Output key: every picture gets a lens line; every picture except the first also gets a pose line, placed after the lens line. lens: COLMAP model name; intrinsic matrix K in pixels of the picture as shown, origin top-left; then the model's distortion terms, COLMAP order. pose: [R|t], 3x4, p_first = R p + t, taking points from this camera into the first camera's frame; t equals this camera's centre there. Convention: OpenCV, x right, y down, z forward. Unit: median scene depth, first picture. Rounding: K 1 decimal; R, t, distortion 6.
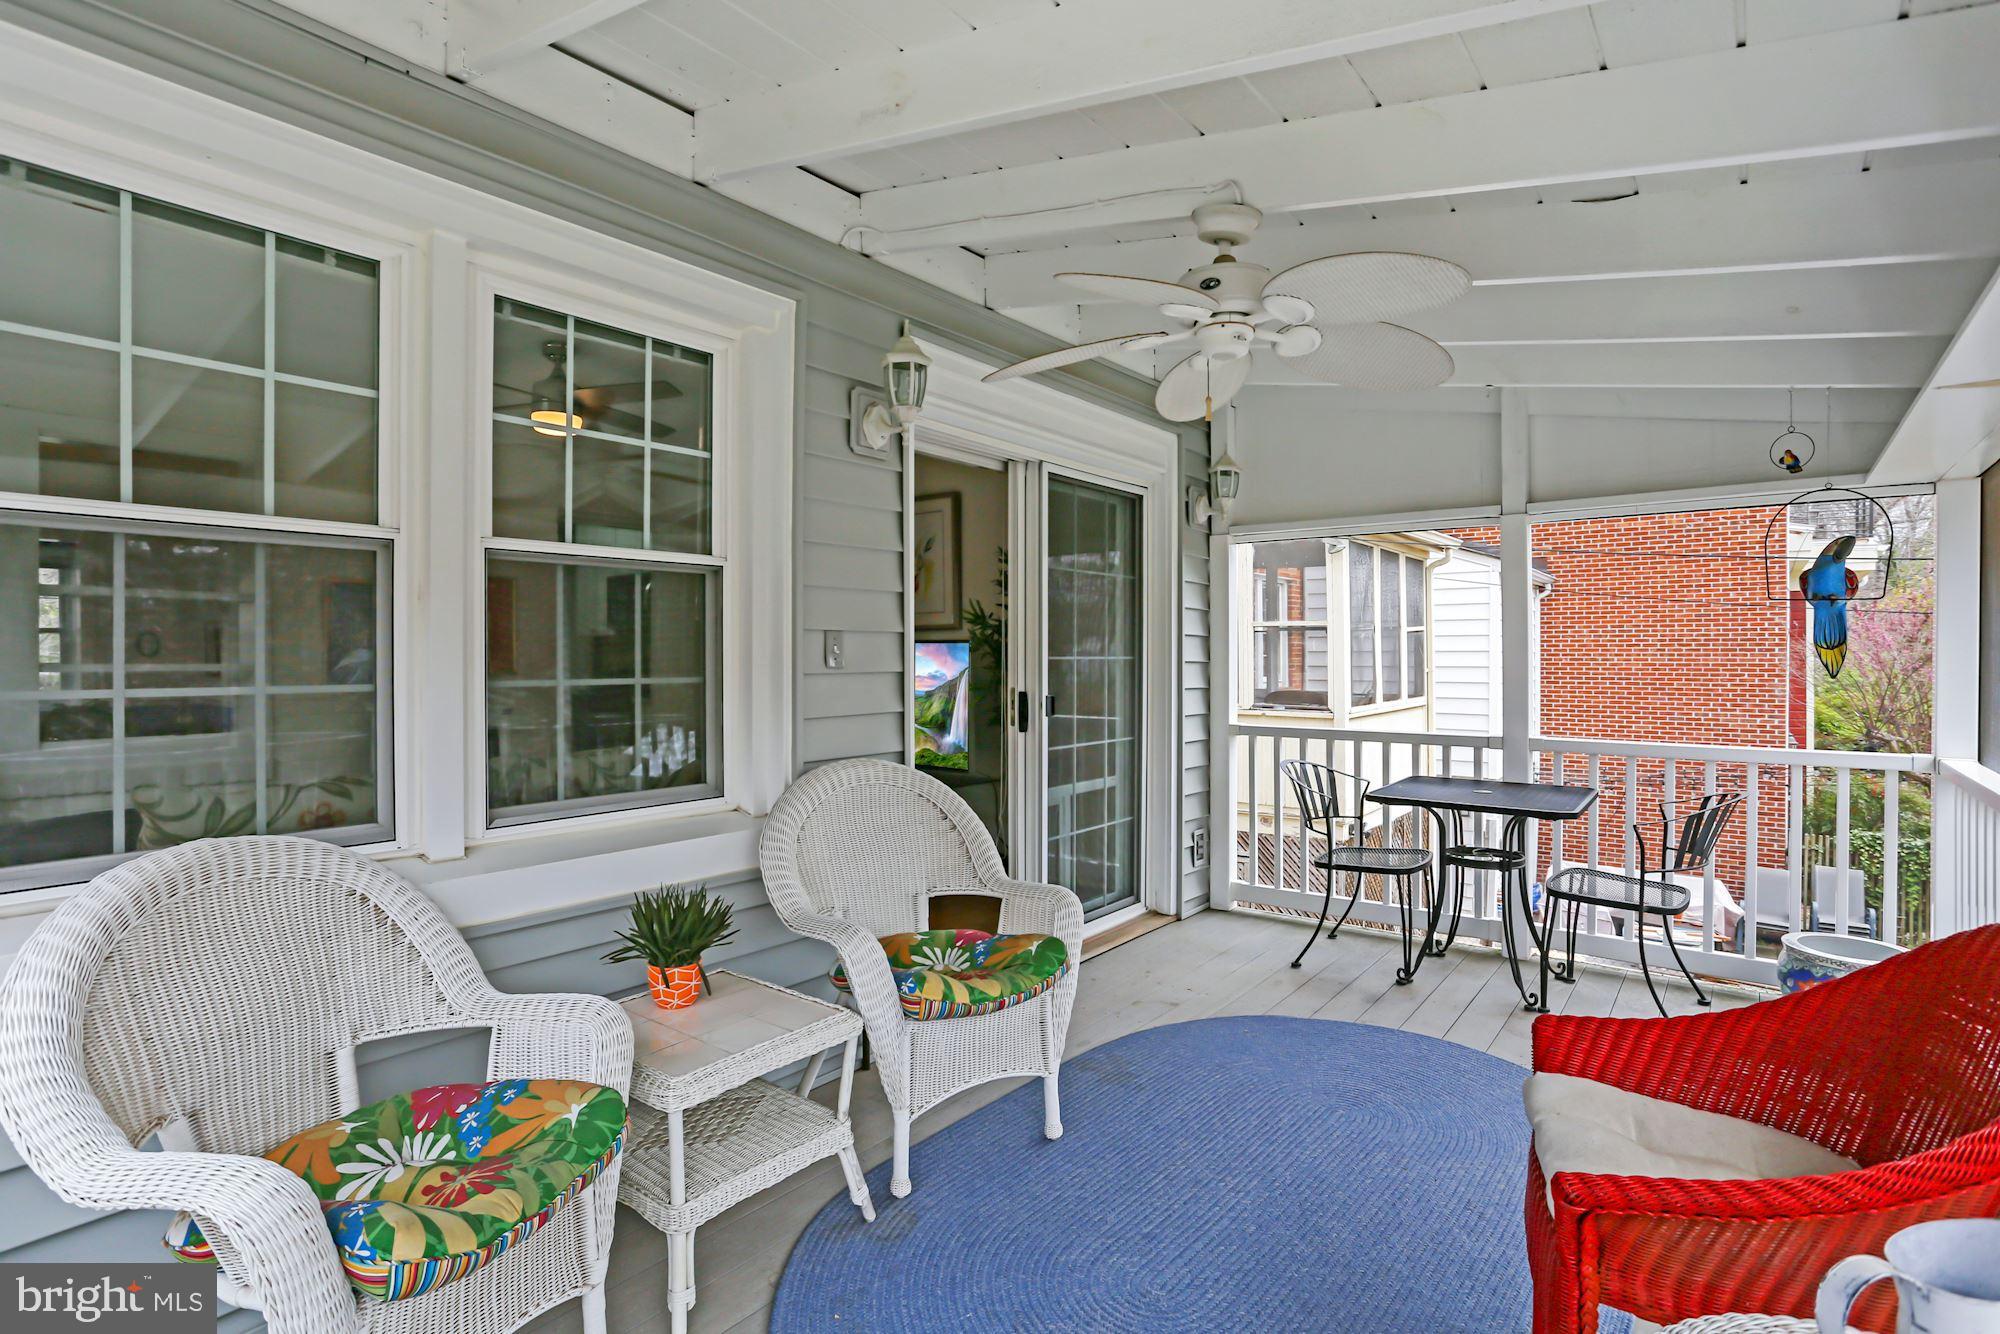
lens RADIAL K [[990.4, 0, 982.6], [0, 990.4, 659.8], [0, 0, 1]] dist [-0.015942, 0.000276]
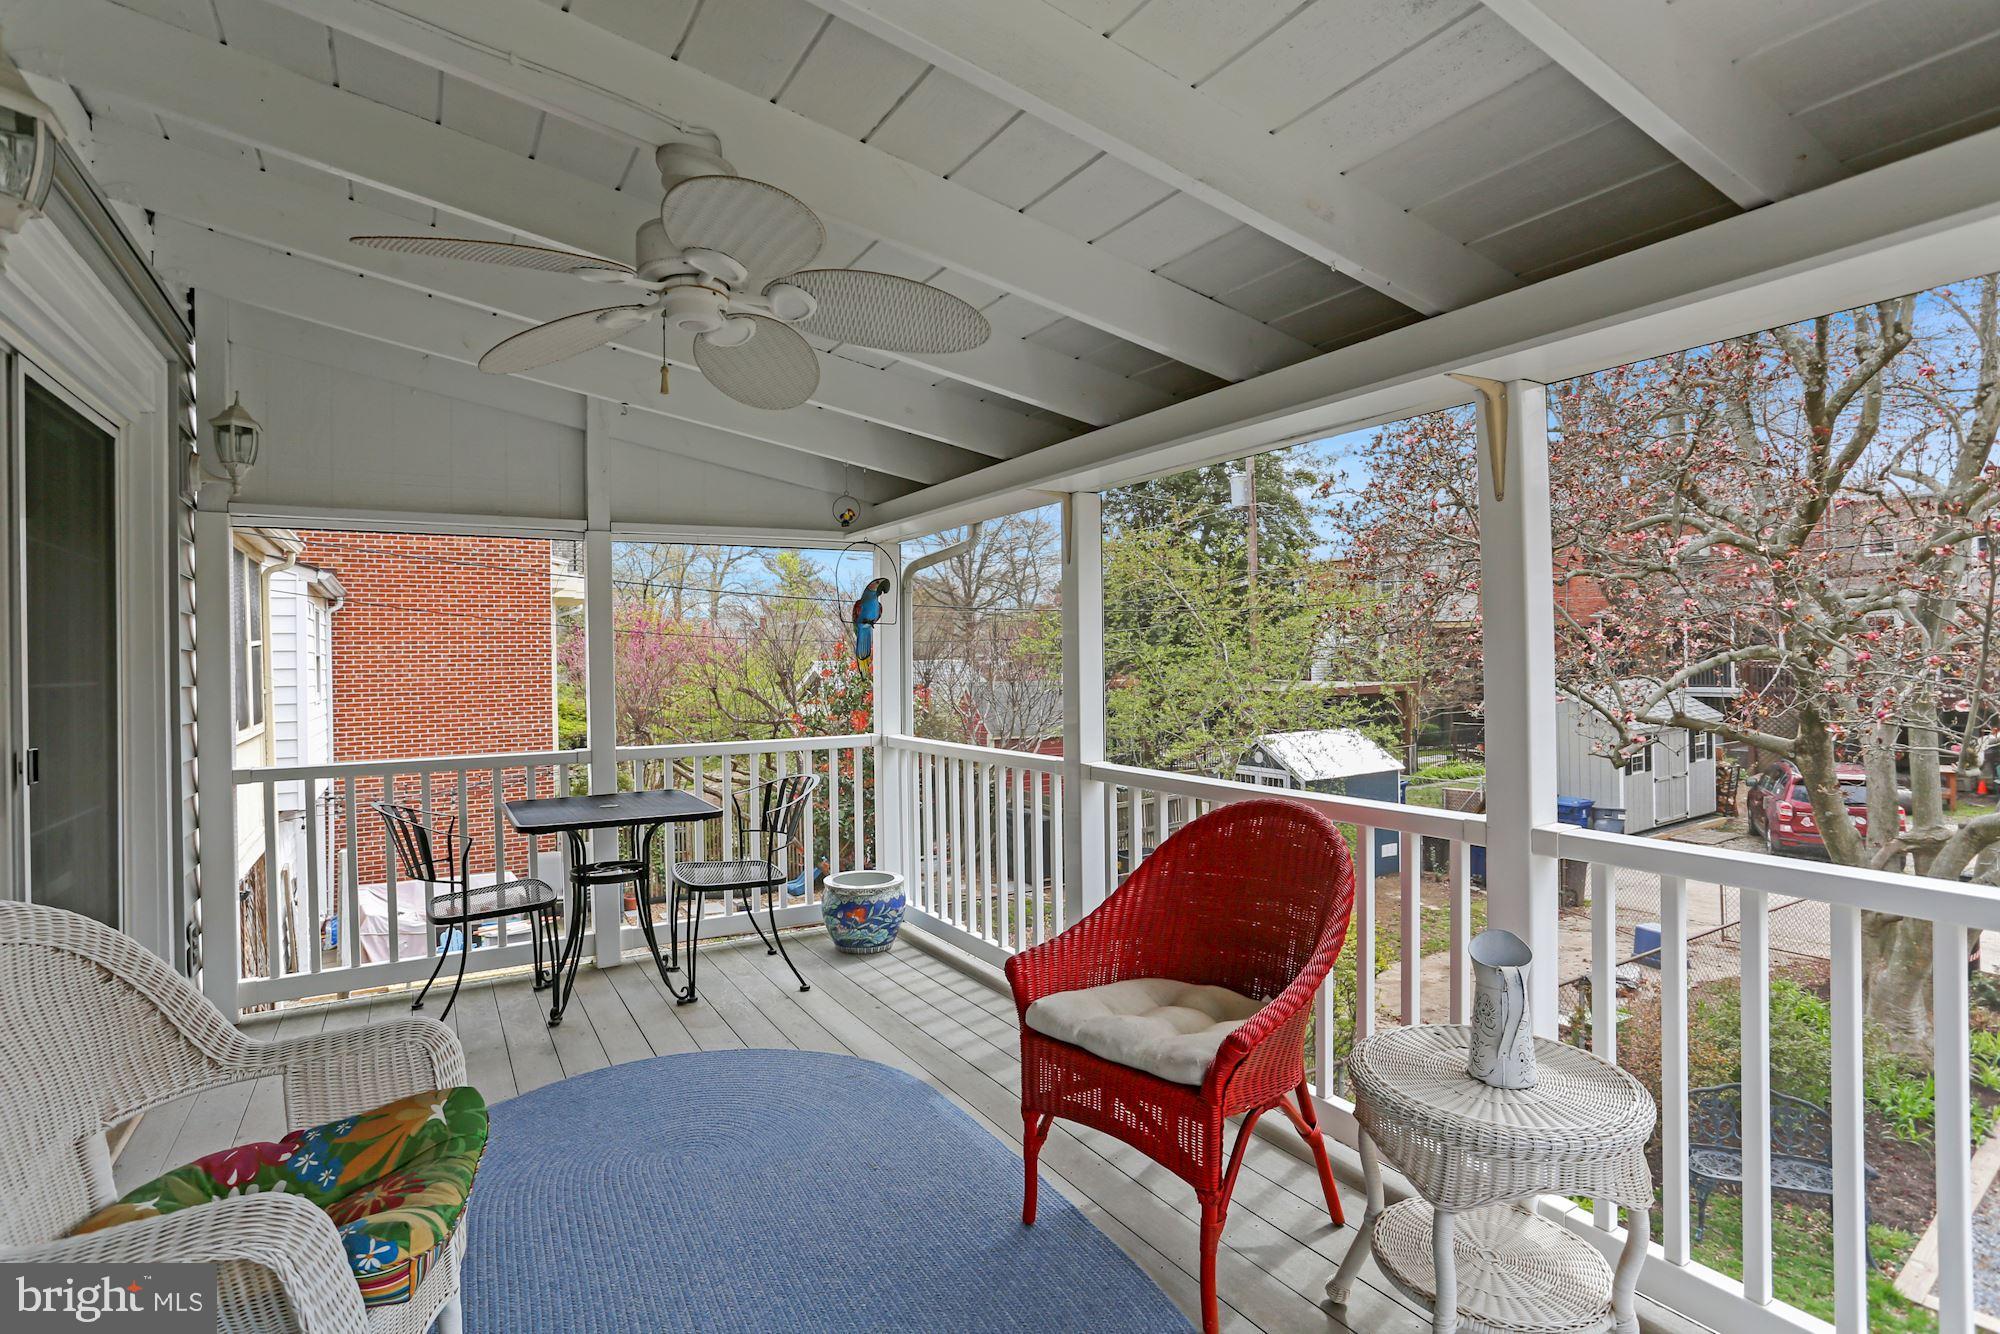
lens RADIAL K [[990.4, 0, 984.8], [0, 990.4, 658.8], [0, 0, 1]] dist [-0.015942, 0.000276]
pose [[0.376405, -0.005668, 0.926438, -0.285394], [0.022284, 0.999747, -0.002938, -0.004188], [-0.926187, 0.021751, 0.376436, 0.273127]]
